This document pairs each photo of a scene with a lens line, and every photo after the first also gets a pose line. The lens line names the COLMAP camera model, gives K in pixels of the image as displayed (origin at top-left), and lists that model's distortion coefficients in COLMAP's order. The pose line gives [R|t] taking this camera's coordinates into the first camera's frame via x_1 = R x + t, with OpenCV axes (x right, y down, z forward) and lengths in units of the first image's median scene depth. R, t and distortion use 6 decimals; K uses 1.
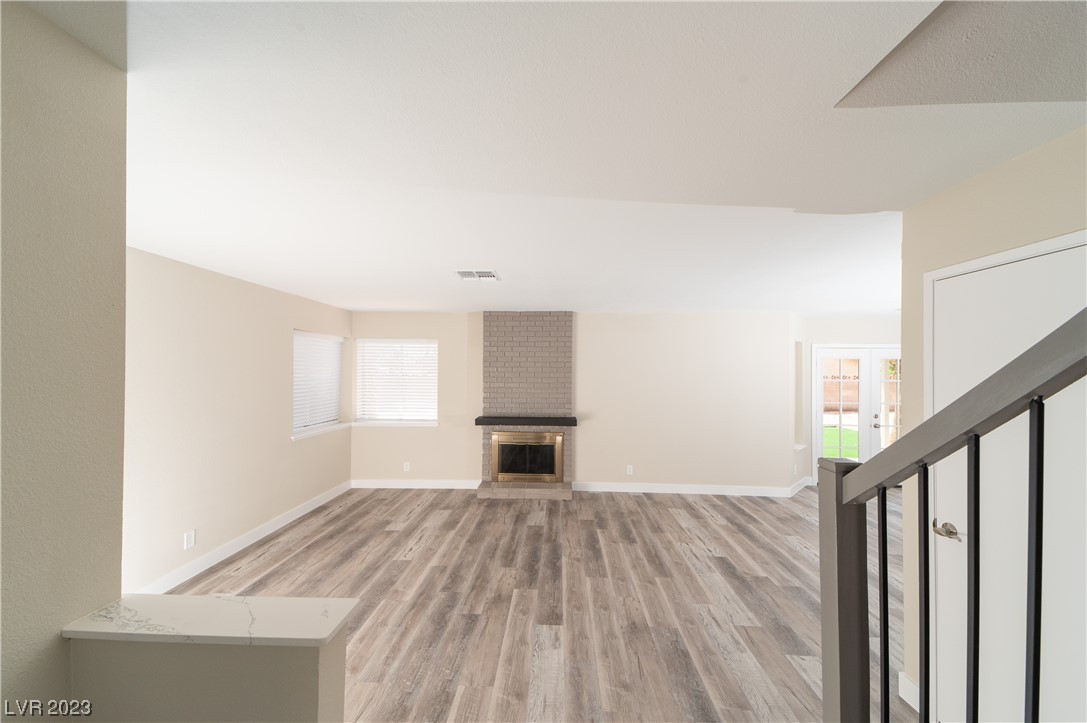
lens RADIAL K [[421.5, 0, 548.5], [0, 421.5, 366.6], [0, 0, 1]] dist [-0.028214, 0.007368]
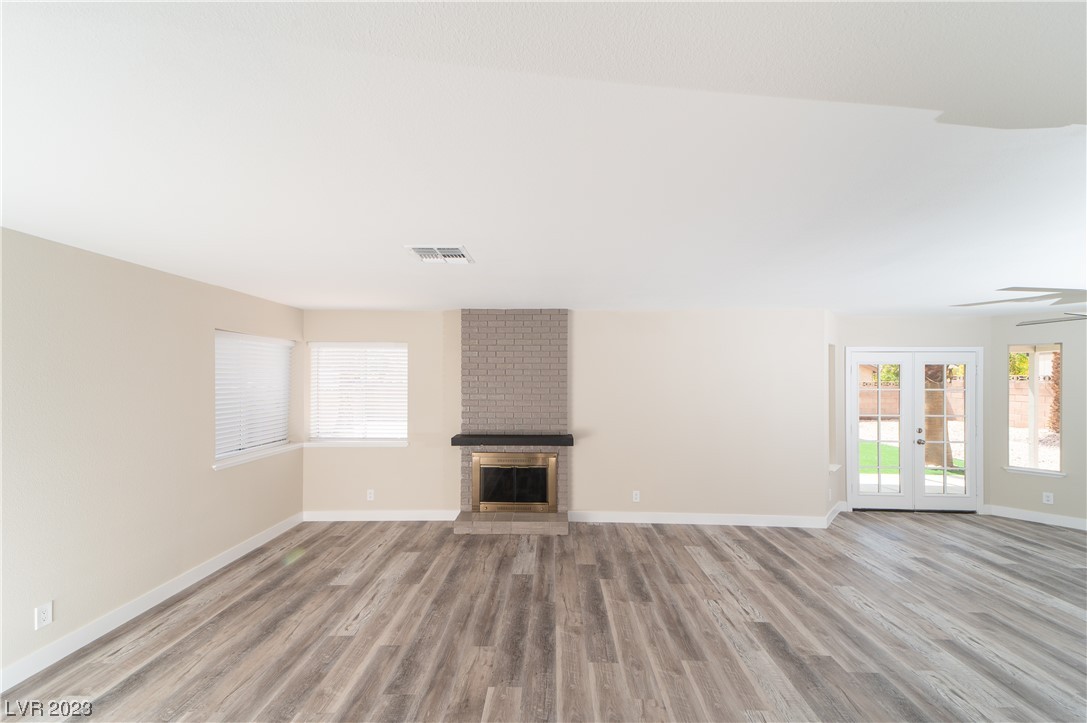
lens RADIAL K [[421.5, 0, 548.5], [0, 421.5, 366.6], [0, 0, 1]] dist [-0.028214, 0.007368]
pose [[0.999914, -0.003422, 0.012668, 0.008807], [0.003626, 0.999864, -0.016096, -0.003061], [-0.012611, 0.016140, 0.999790, 0.187328]]
